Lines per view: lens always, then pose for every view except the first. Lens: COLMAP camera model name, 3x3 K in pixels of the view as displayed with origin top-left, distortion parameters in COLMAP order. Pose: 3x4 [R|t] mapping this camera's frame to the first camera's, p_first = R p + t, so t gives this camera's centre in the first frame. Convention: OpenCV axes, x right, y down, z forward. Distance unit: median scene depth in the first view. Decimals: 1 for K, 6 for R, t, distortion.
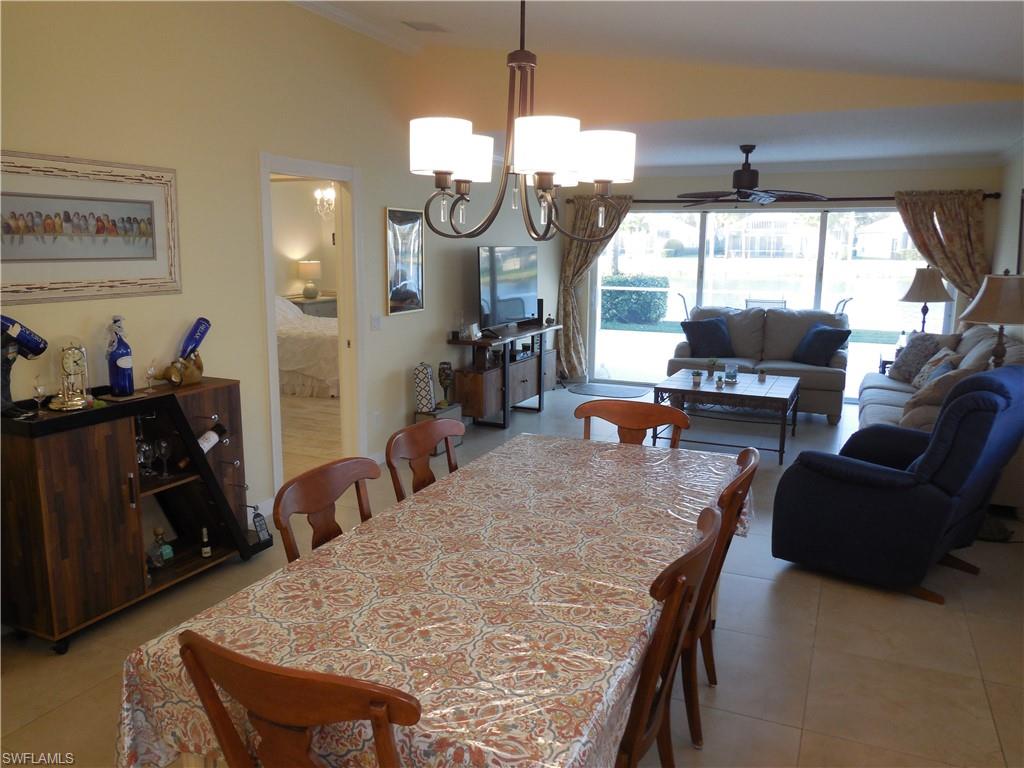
lens RADIAL K [[781.0, 0, 512.0], [0, 781.0, 384.0], [0, 0, 1]] dist [0.007957, -0.002270]
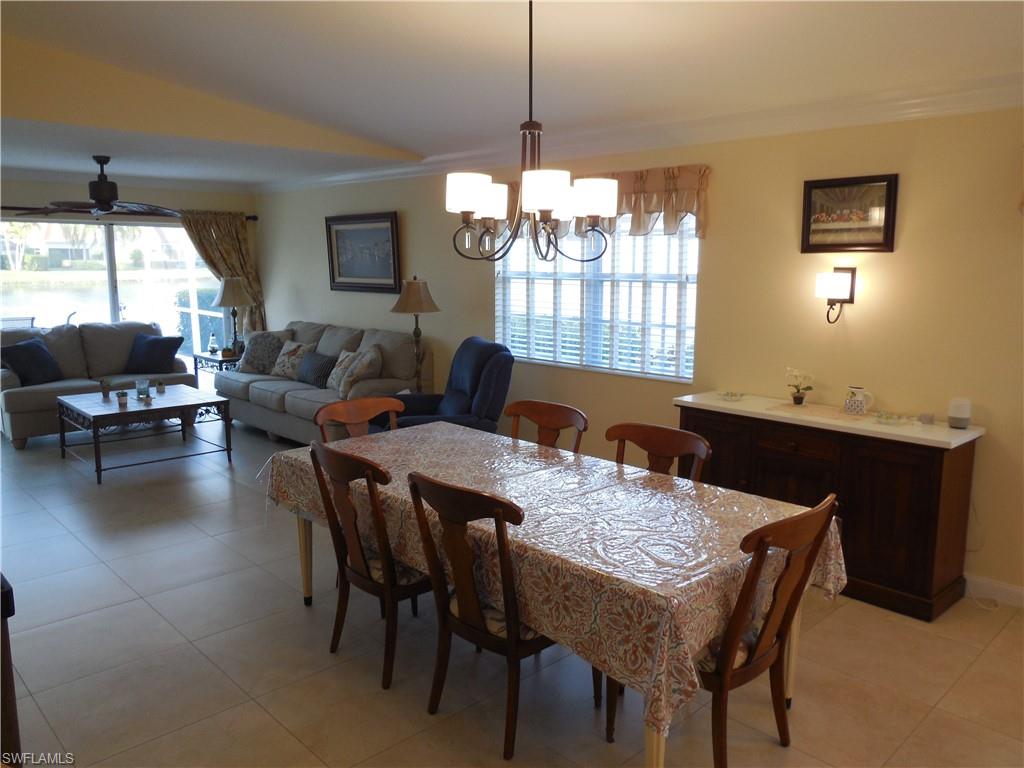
lens RADIAL K [[781.0, 0, 512.0], [0, 781.0, 384.0], [0, 0, 1]] dist [0.007957, -0.002270]
pose [[0.386030, -0.151158, 0.910017, -0.381244], [0.160906, 0.982394, 0.094924, -0.033976], [-0.908345, 0.109784, 0.403556, 0.158235]]
